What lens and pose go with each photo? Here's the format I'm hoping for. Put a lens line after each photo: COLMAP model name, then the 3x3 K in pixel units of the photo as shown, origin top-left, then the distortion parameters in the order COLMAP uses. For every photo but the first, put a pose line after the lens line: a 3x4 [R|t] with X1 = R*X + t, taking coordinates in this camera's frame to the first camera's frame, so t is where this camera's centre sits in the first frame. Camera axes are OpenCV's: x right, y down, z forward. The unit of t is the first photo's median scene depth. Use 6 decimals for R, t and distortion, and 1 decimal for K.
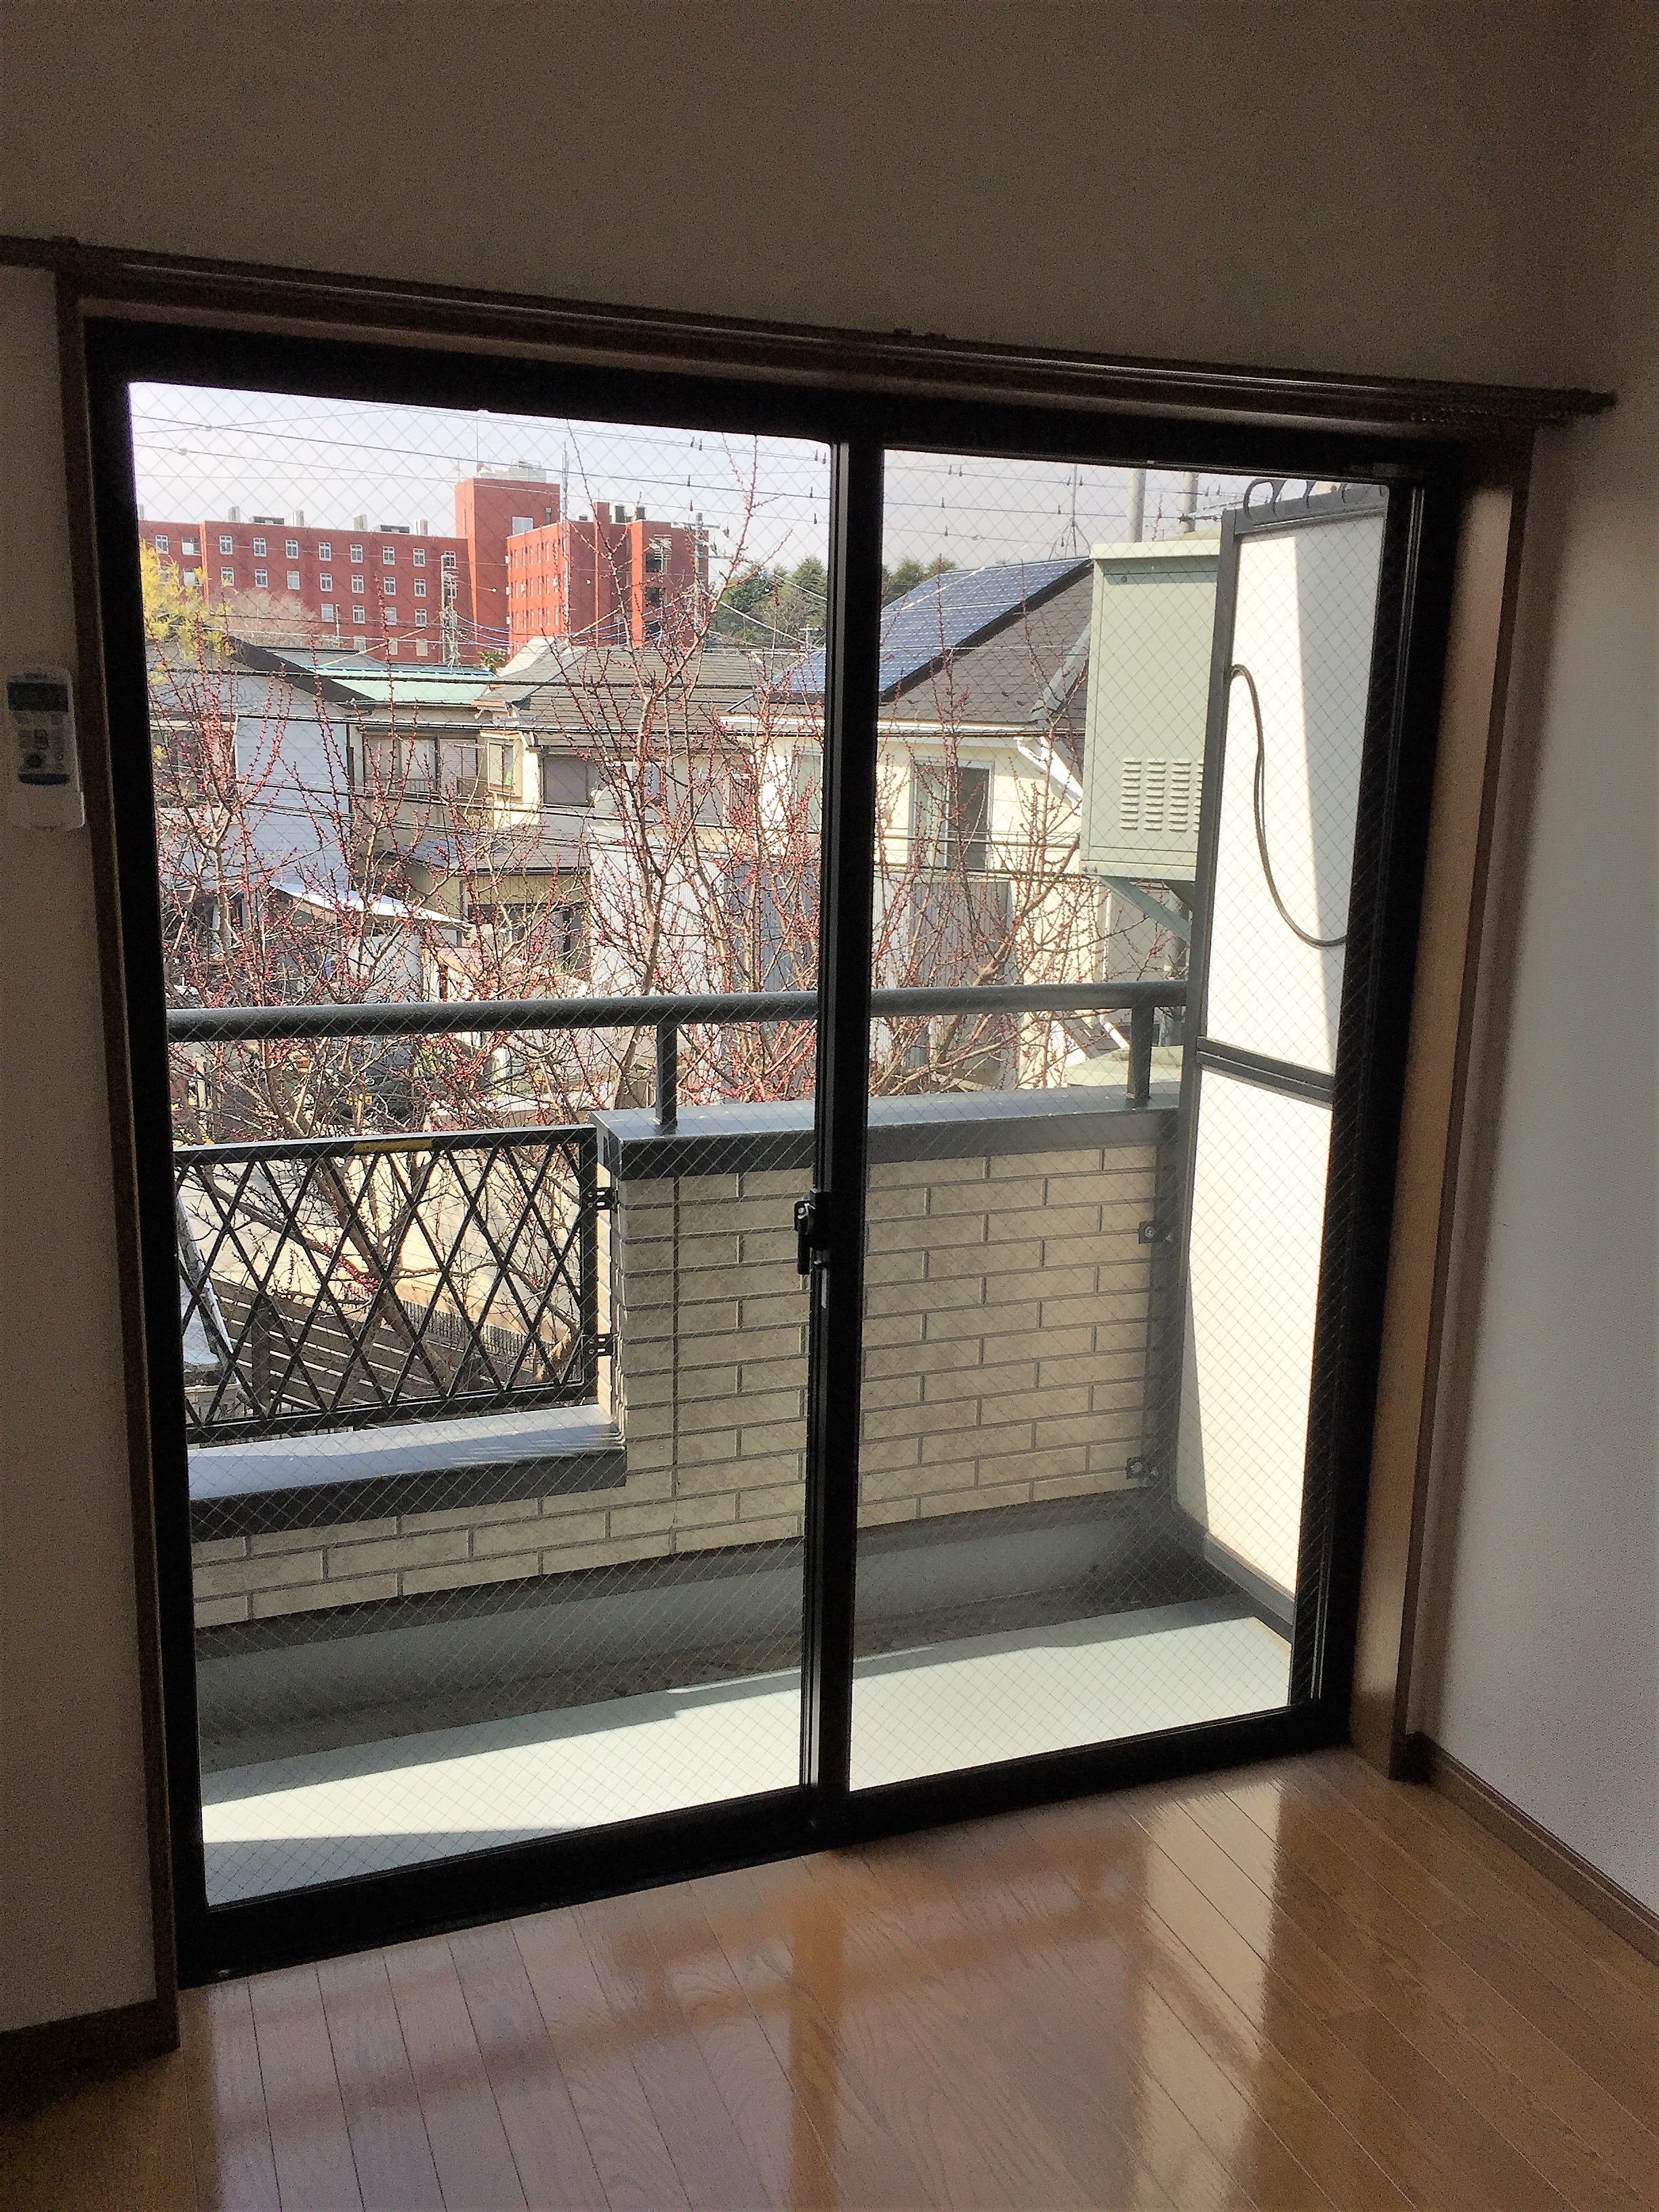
lens RADIAL K [[1870.4, 0, 830.3], [0, 1870.4, 1145.6], [0, 0, 1]] dist [0.079652, -0.000381]
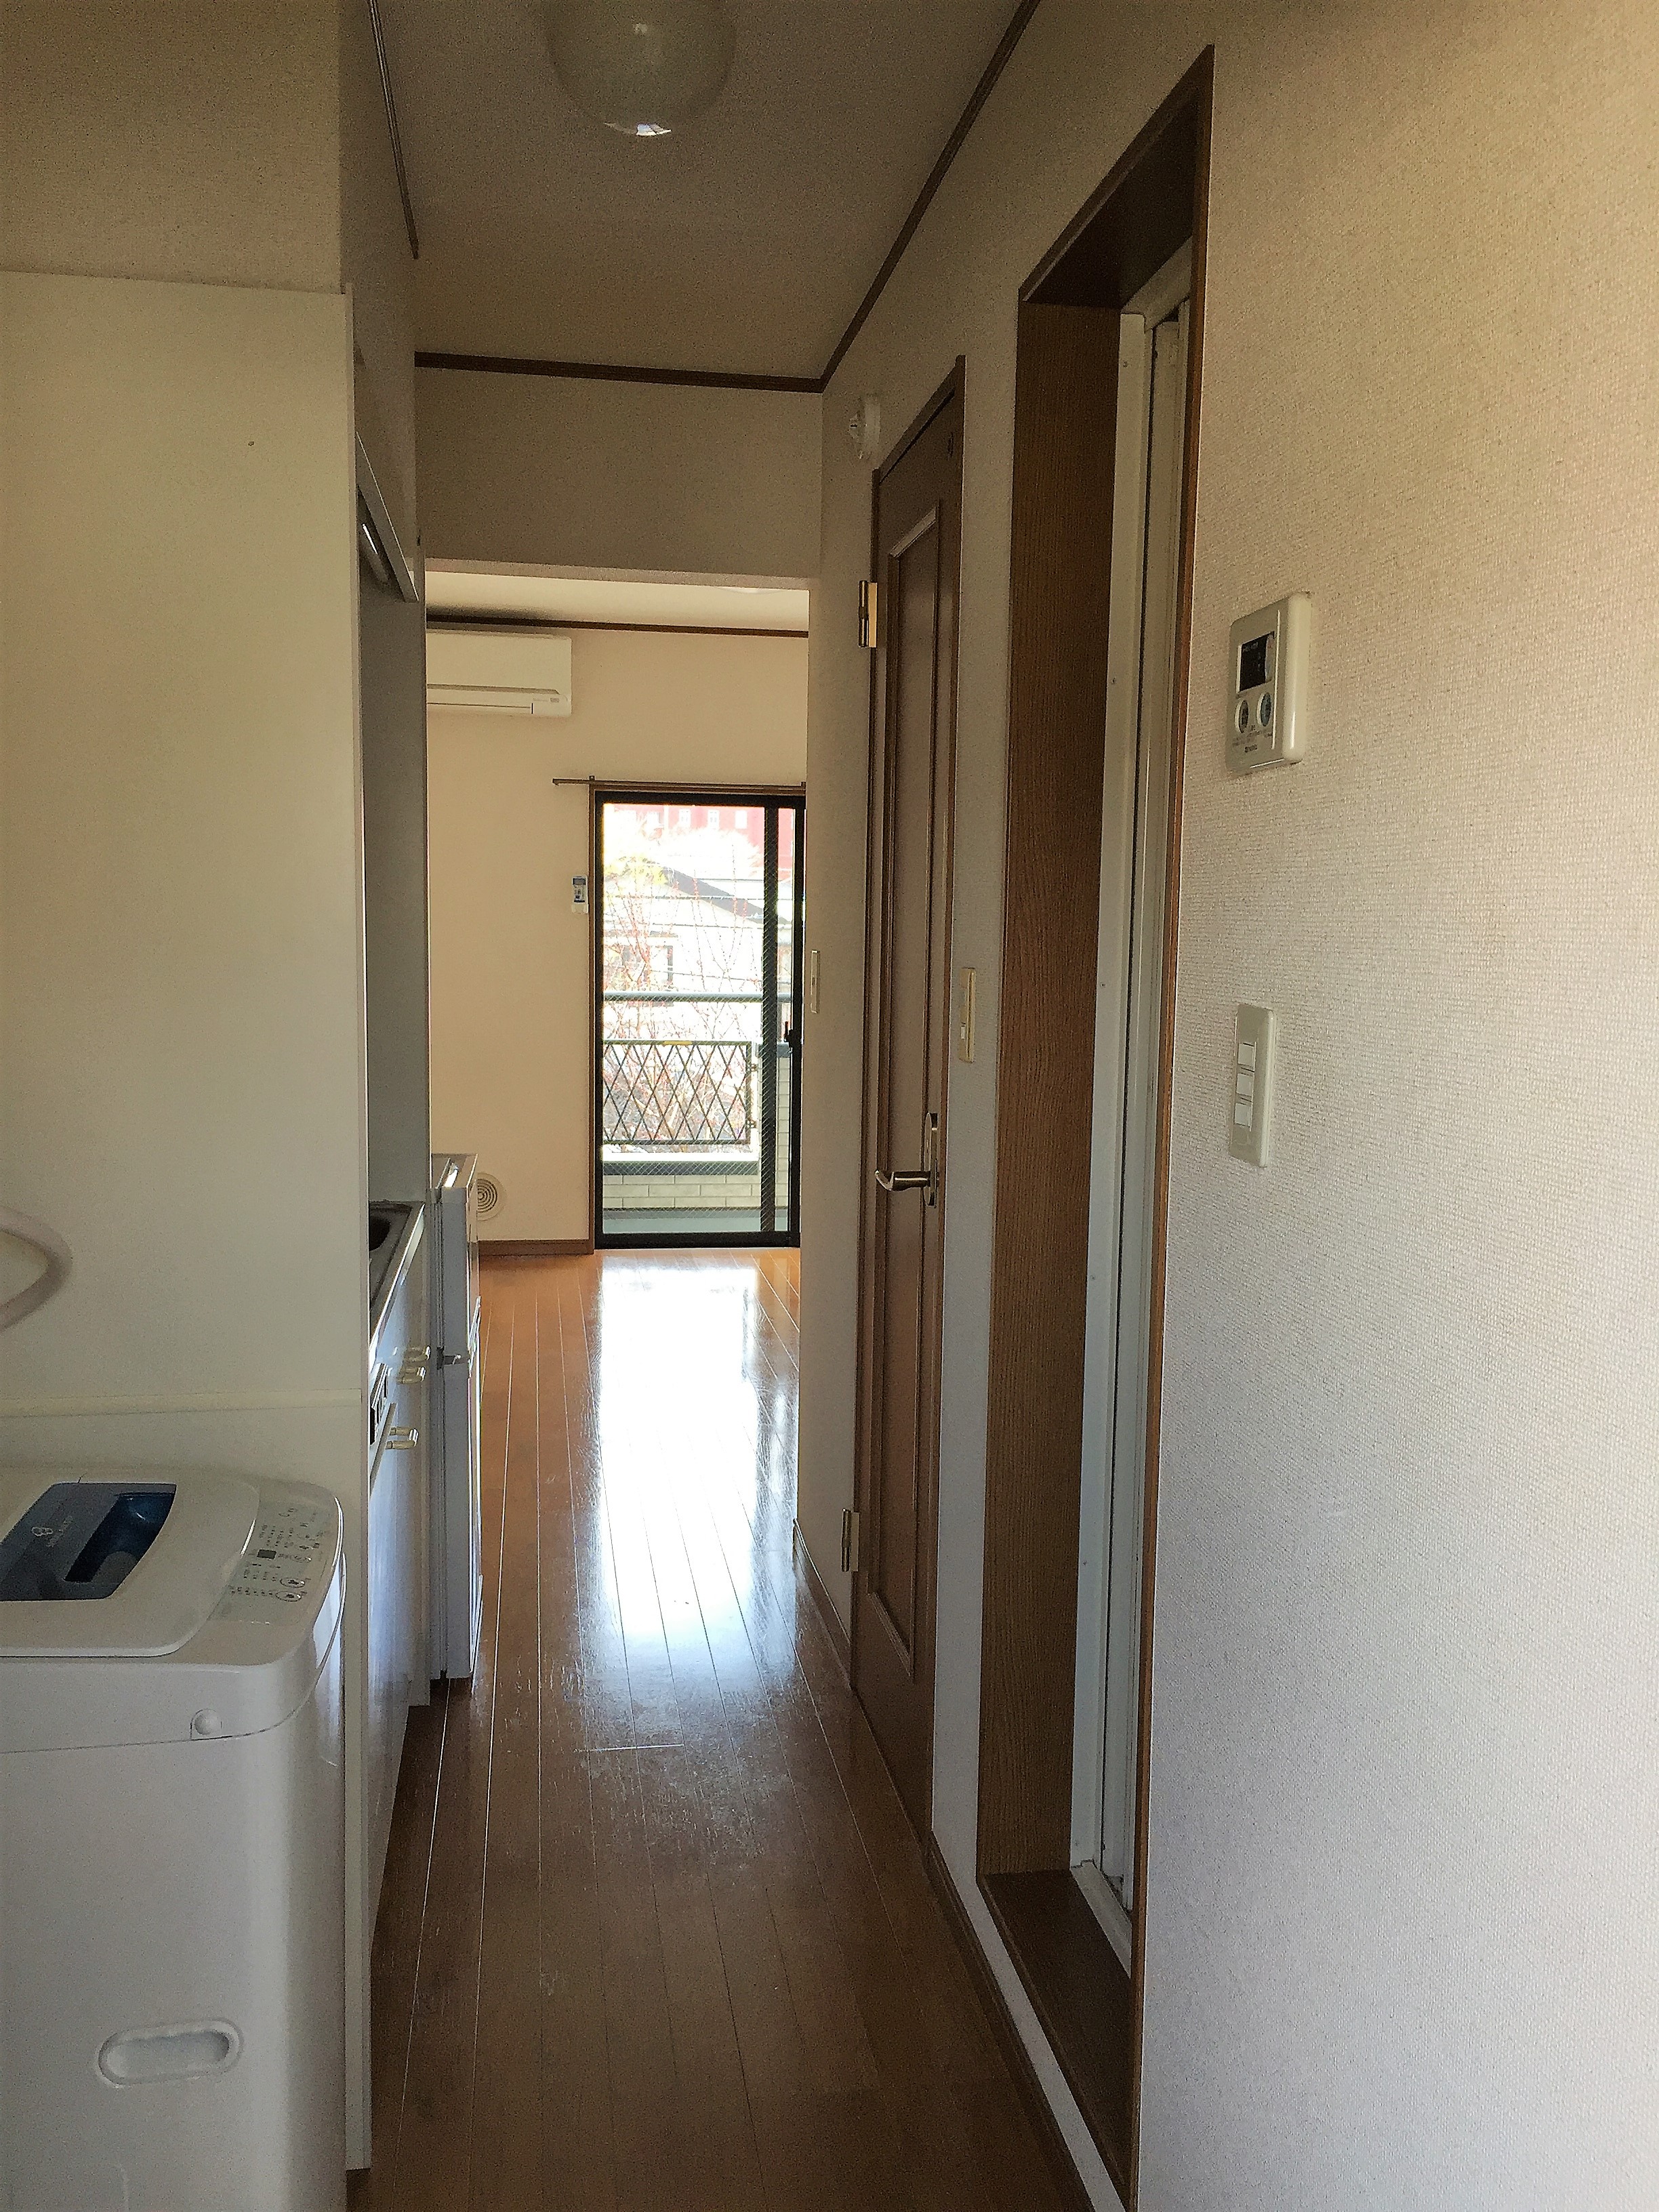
lens RADIAL K [[1870.4, 0, 830.3], [0, 1870.4, 1145.6], [0, 0, 1]] dist [0.079652, -0.000381]
pose [[0.975512, 0.014353, -0.219478, 0.567263], [-0.039101, 0.993291, -0.108834, 0.420519], [0.216443, 0.114751, 0.969528, -1.540630]]
